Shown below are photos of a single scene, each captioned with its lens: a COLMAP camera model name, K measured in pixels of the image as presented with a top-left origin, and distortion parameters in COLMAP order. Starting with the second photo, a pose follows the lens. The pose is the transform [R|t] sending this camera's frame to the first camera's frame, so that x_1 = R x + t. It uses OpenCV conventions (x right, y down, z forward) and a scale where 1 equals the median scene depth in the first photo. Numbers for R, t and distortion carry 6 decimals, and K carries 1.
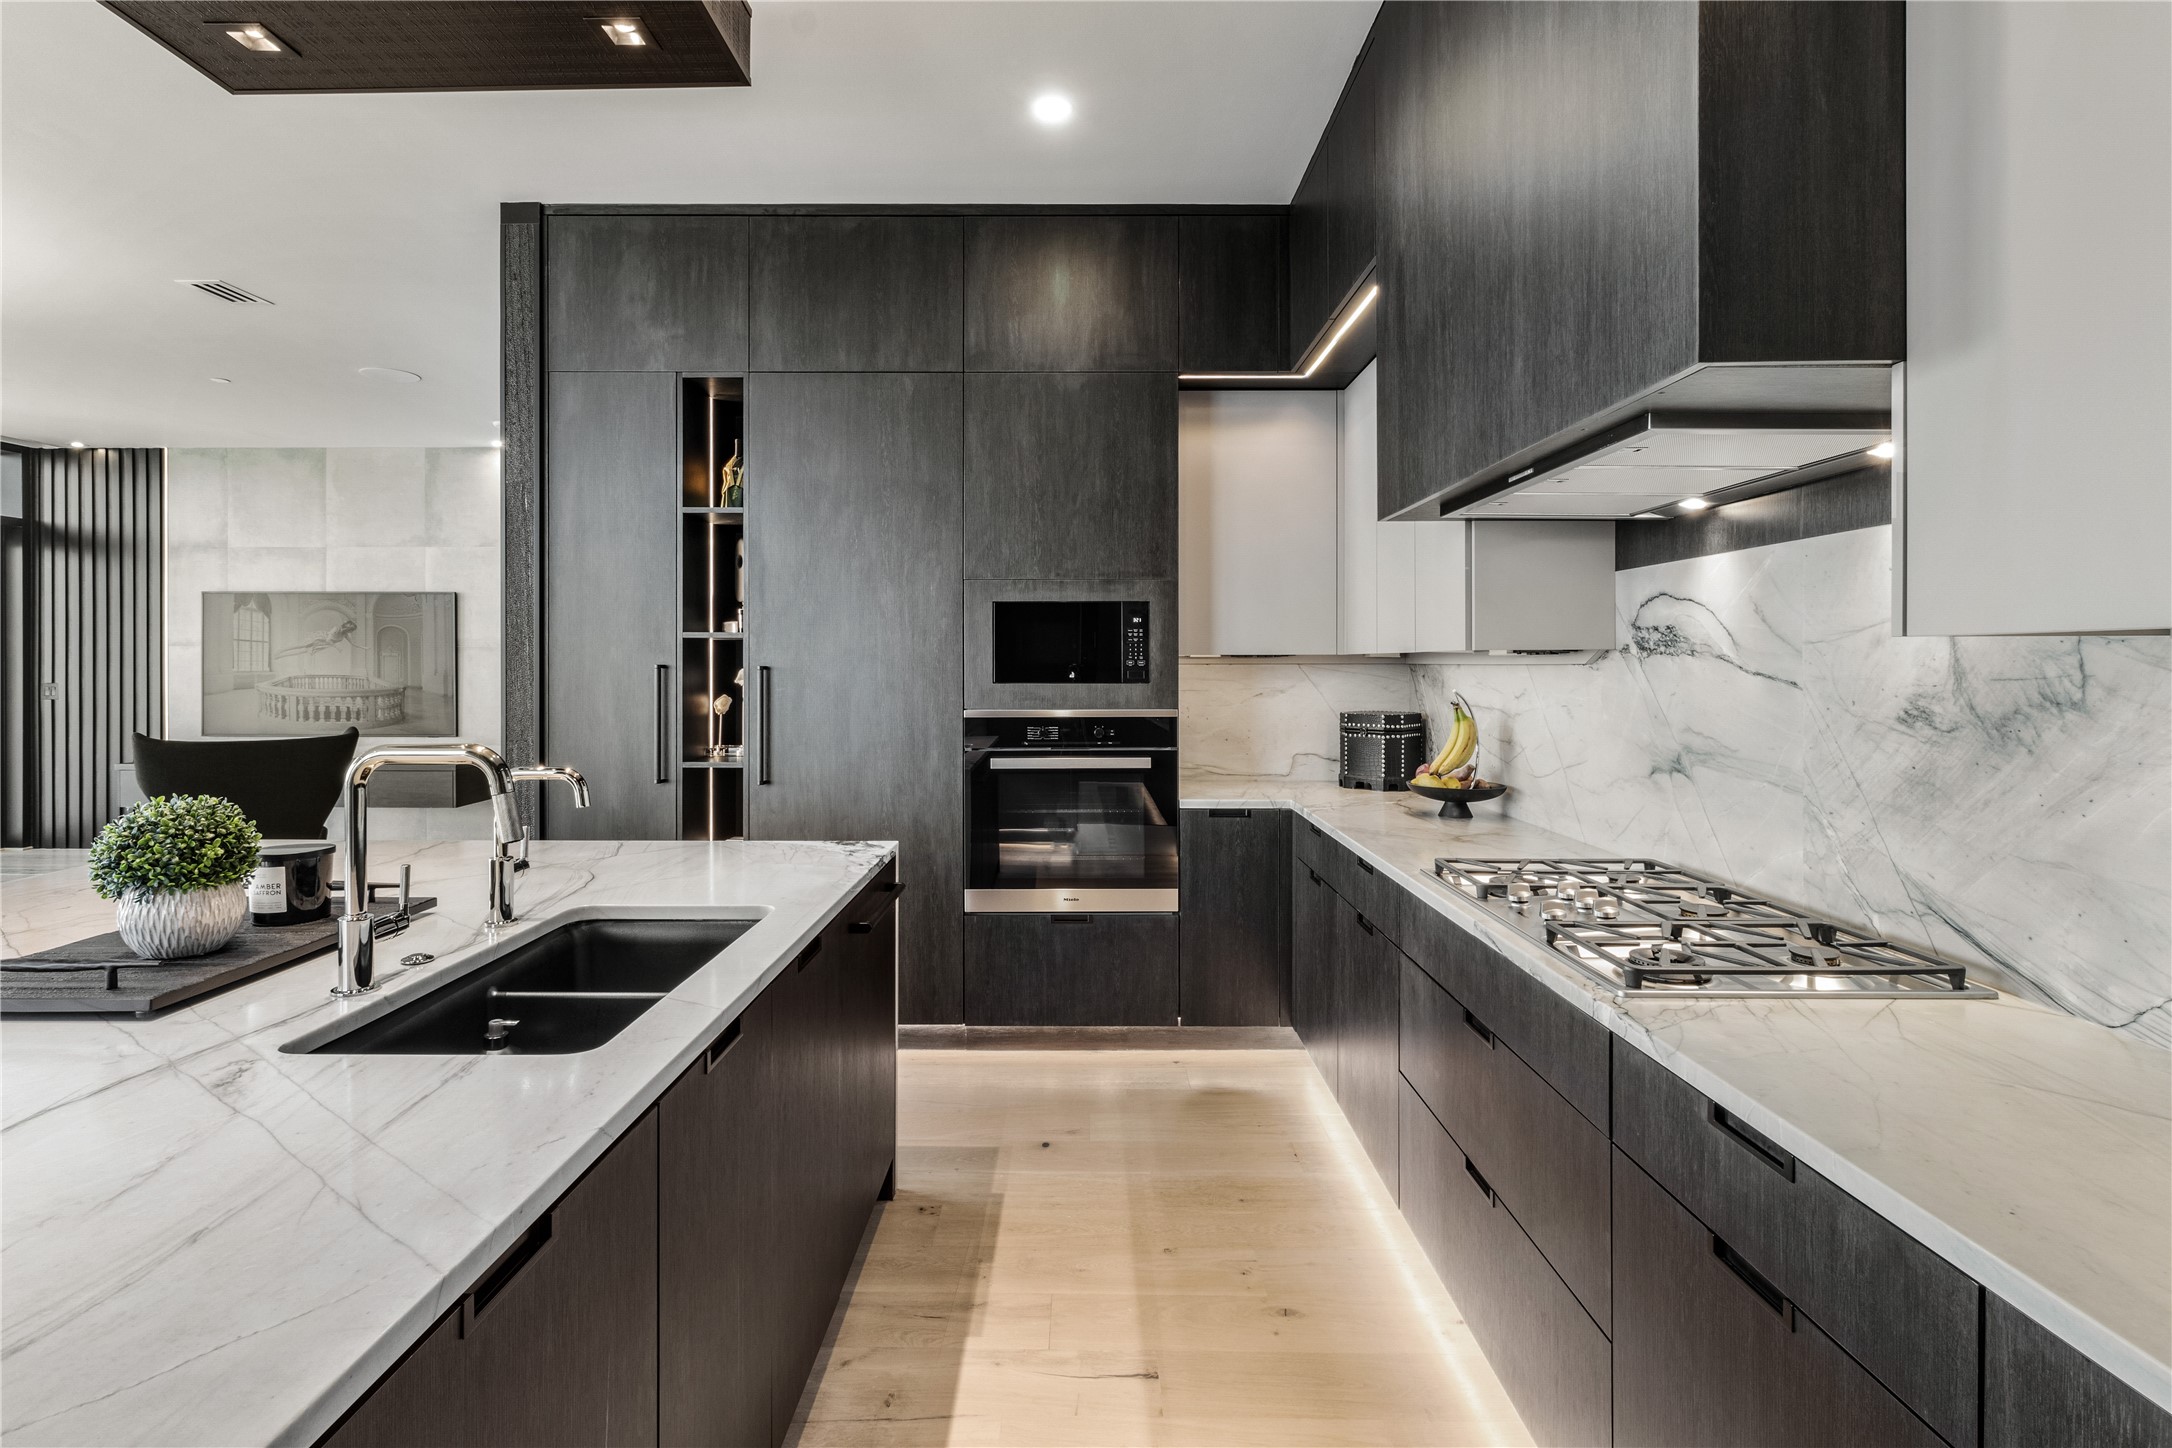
lens RADIAL K [[1029.7, 0, 1071.8], [0, 1029.7, 664.6], [0, 0, 1]] dist [0.005244, 0.000437]
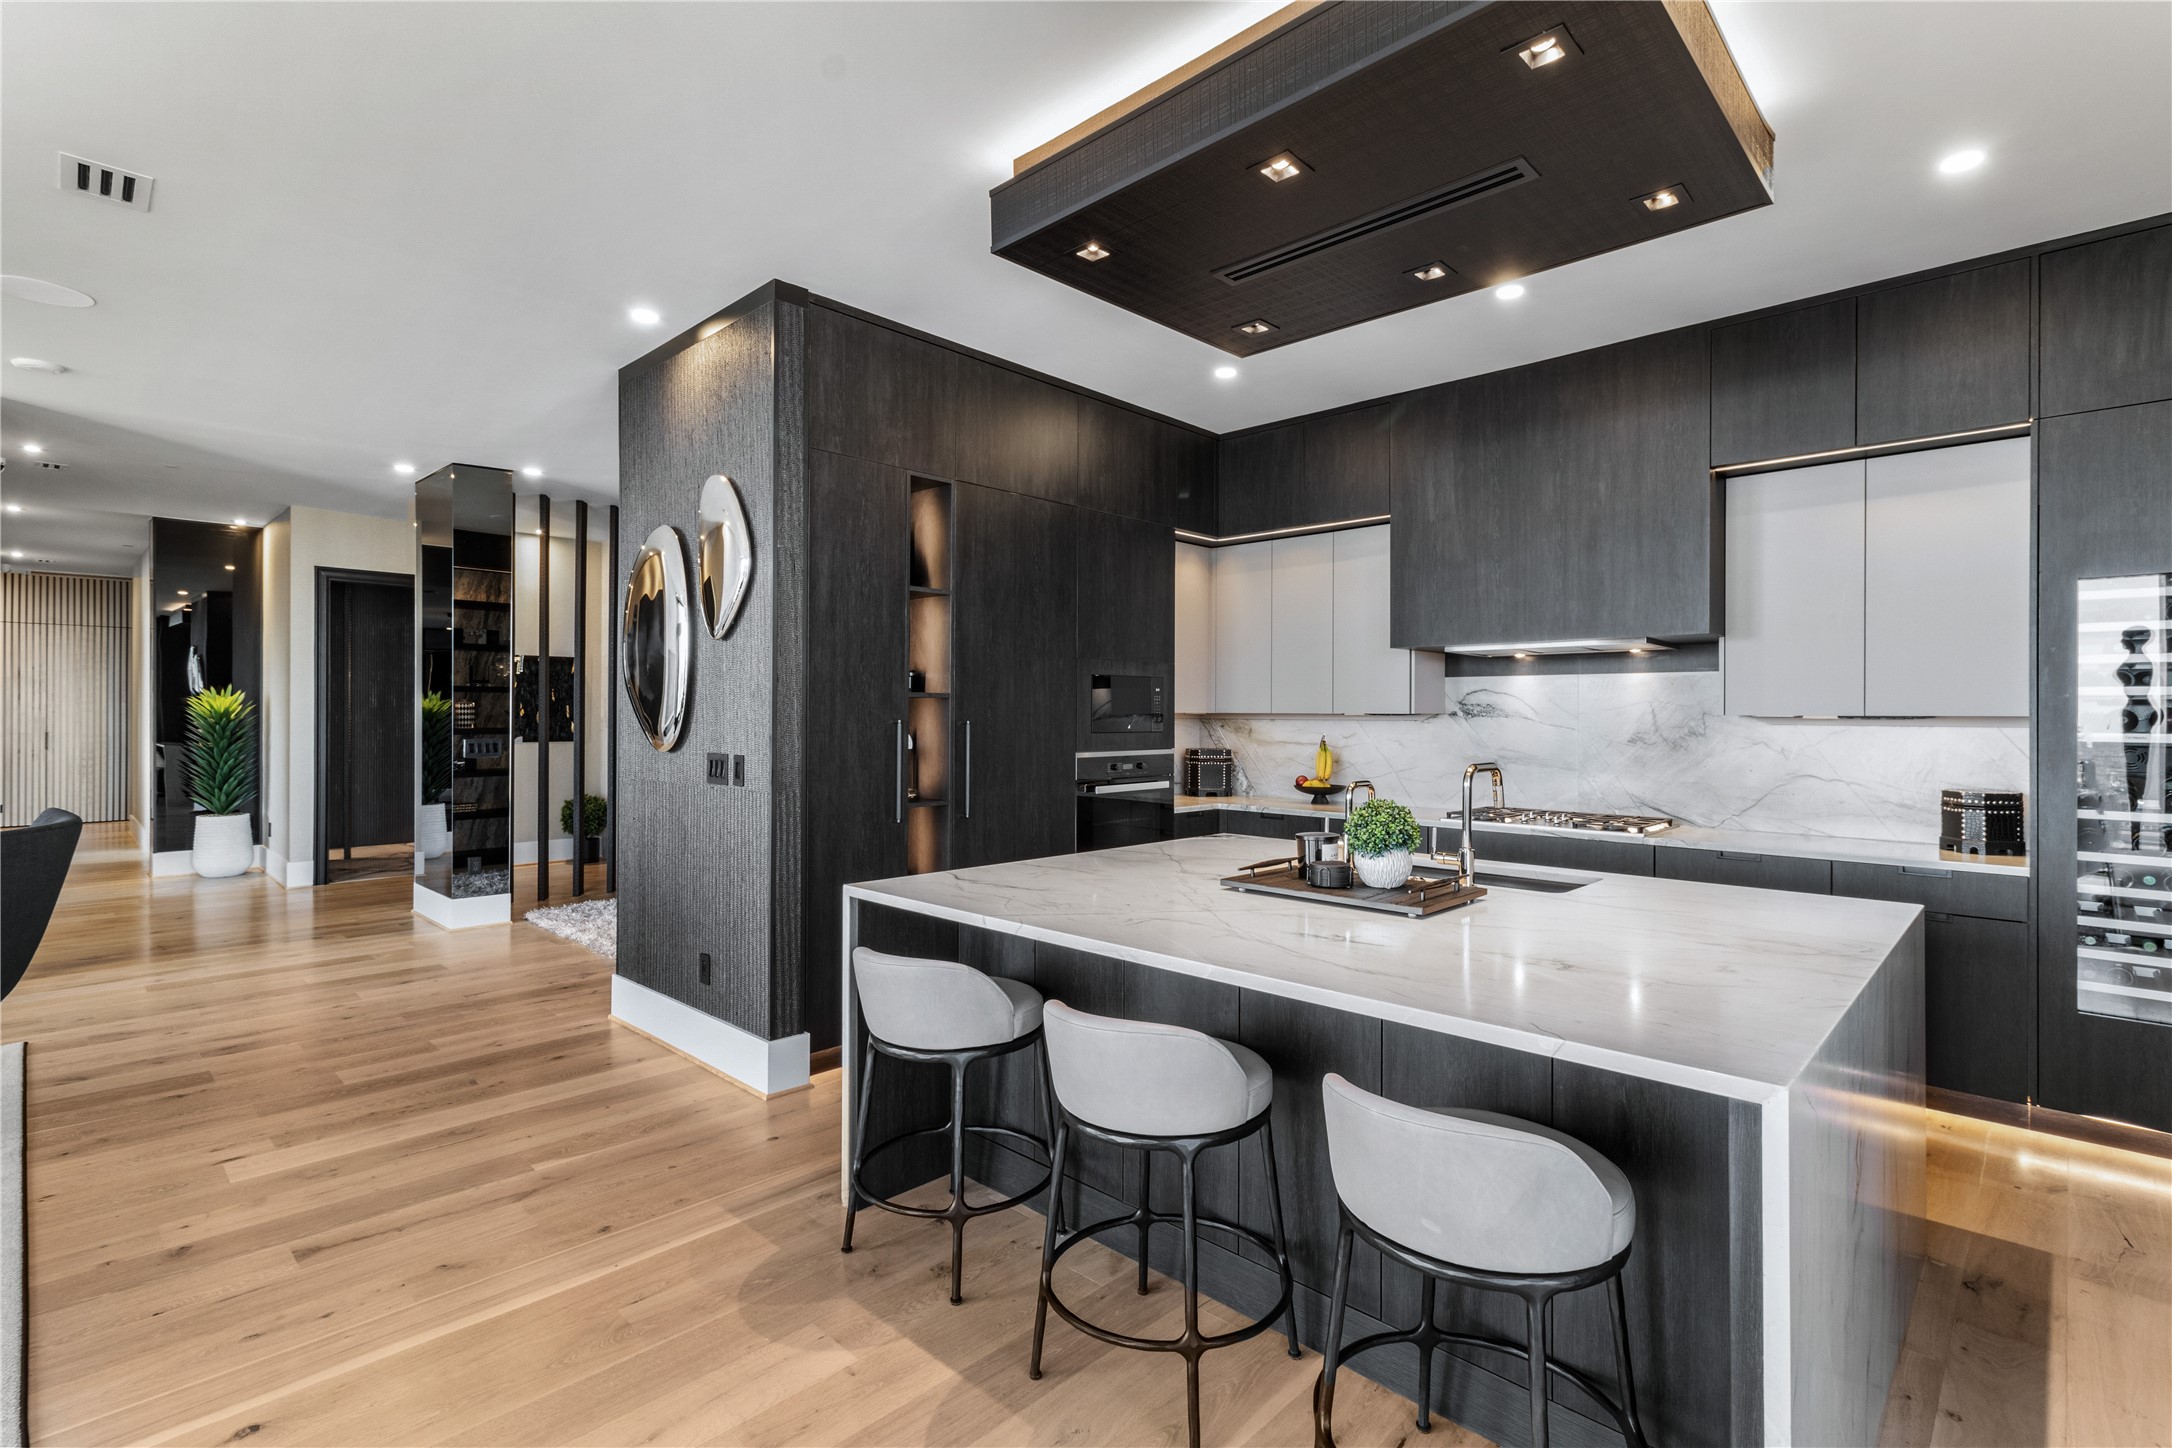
lens RADIAL K [[1029.7, 0, 1080.6], [0, 1029.7, 714.1], [0, 0, 1]] dist [0.005244, 0.000437]
pose [[0.693627, 0.004664, 0.720319, -0.517071], [-0.004191, 0.999988, -0.002439, -0.001837], [-0.720322, -0.001327, 0.693638, 0.023537]]
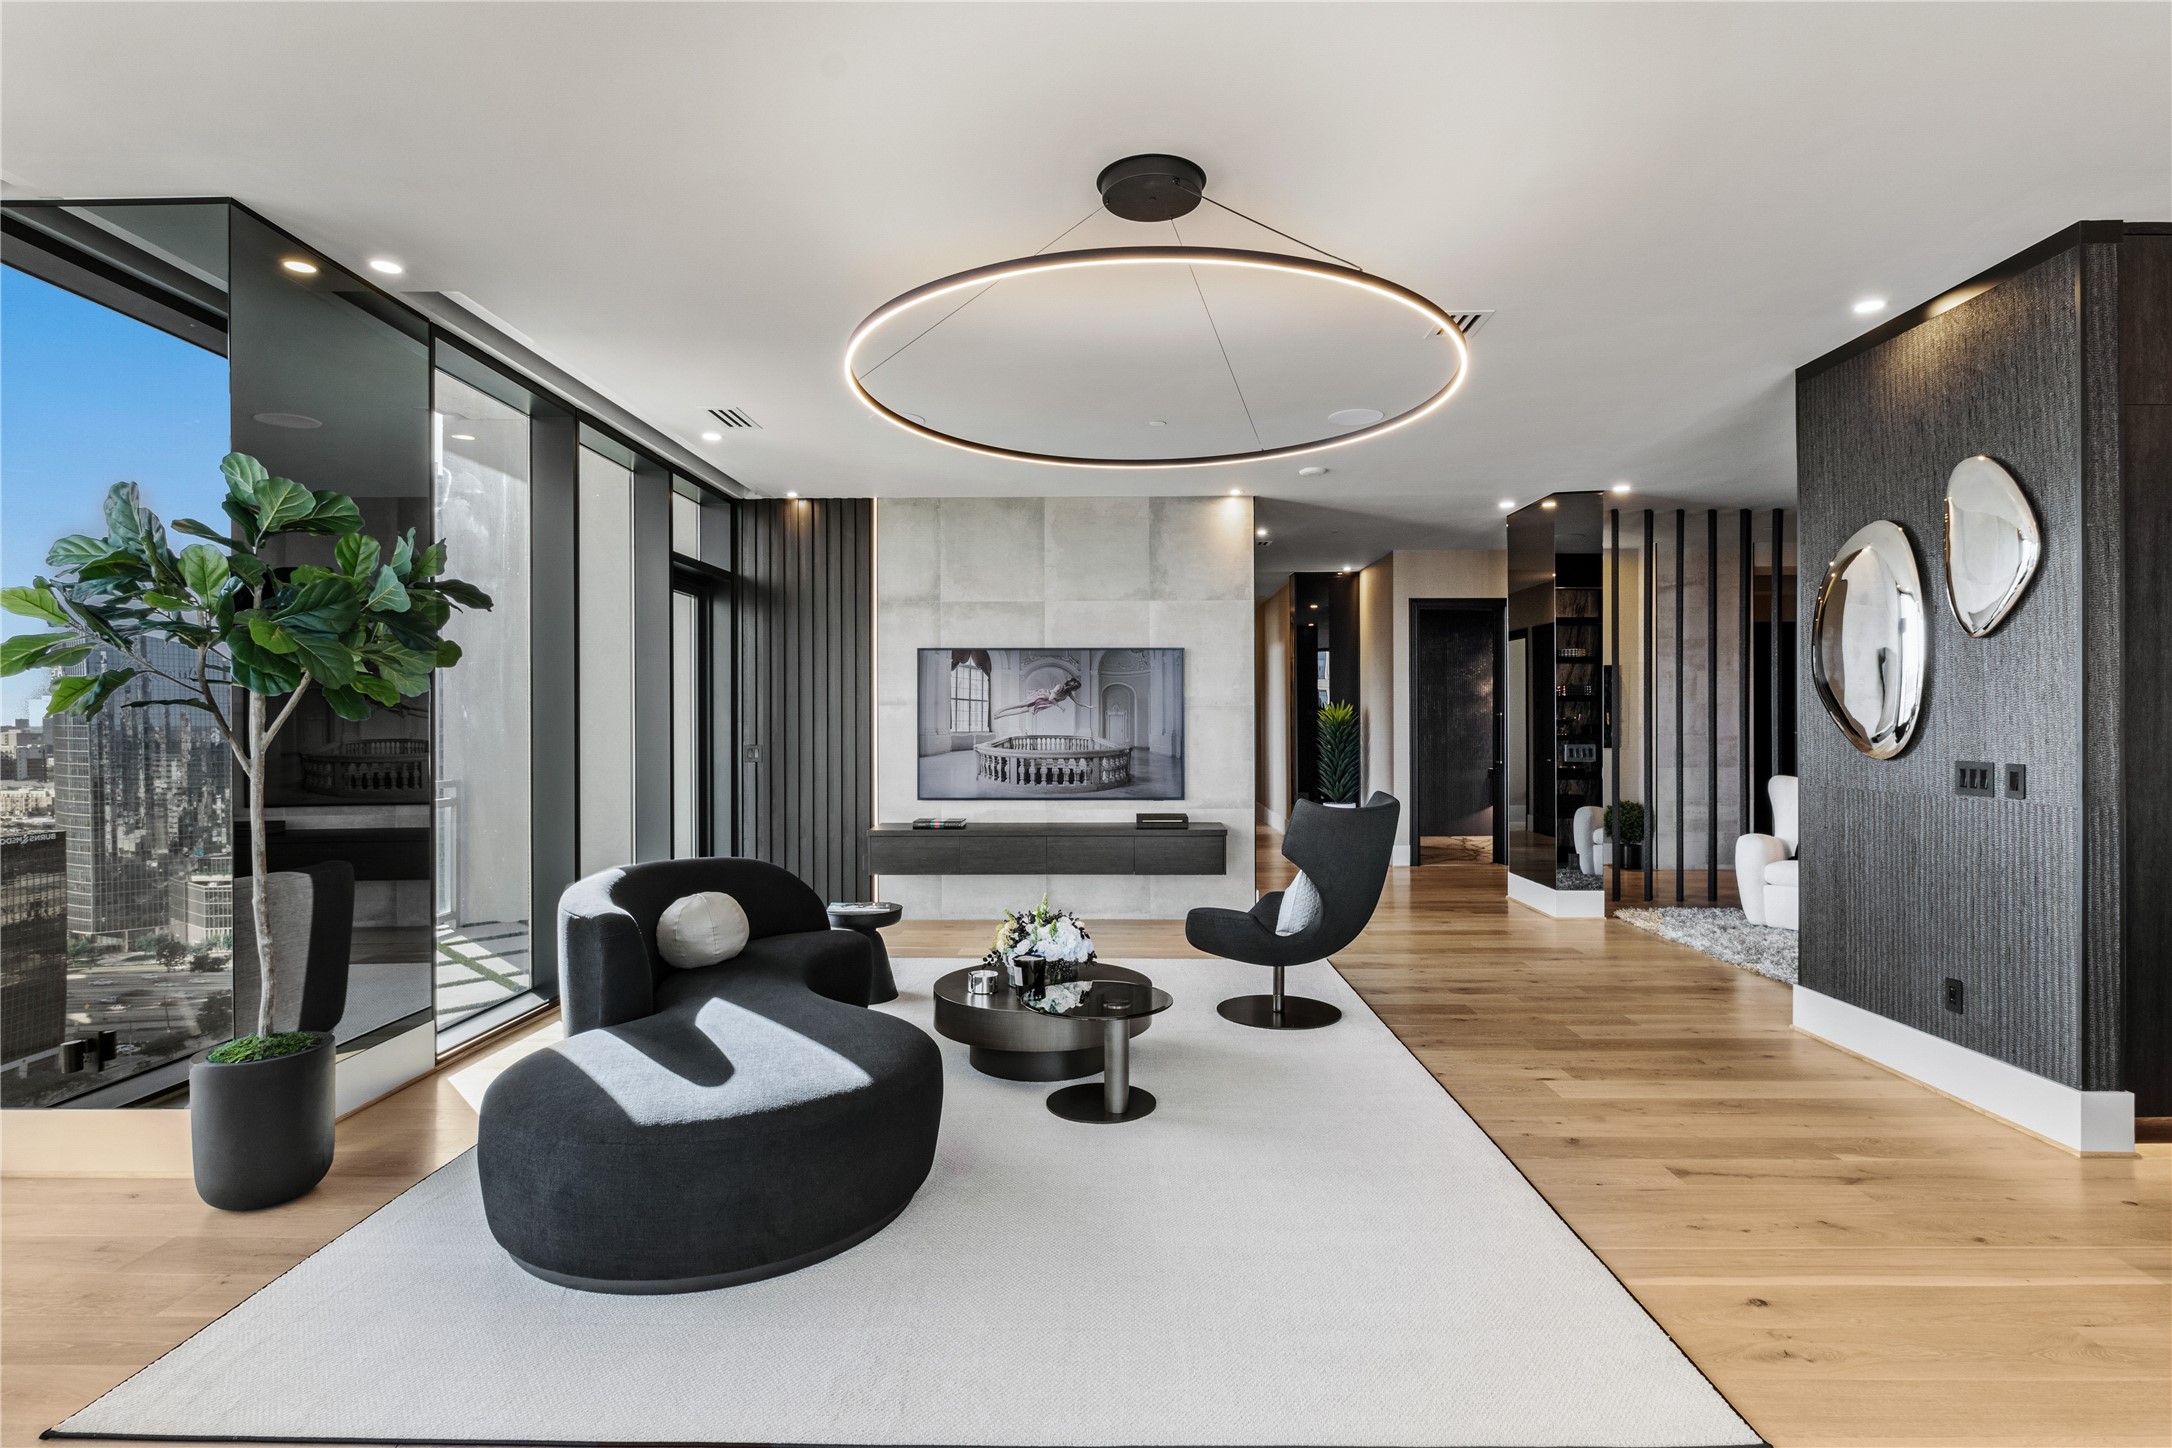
lens RADIAL K [[1055.4, 0, 1081.9], [0, 1055.4, 723.2], [0, 0, 1]] dist [-0.002024, -0.002007]
pose [[0.999935, -0.001468, -0.011274, -0.679634], [0.001463, 0.999999, -0.000471, -0.000677], [0.011275, 0.000454, 0.999936, 0.026873]]
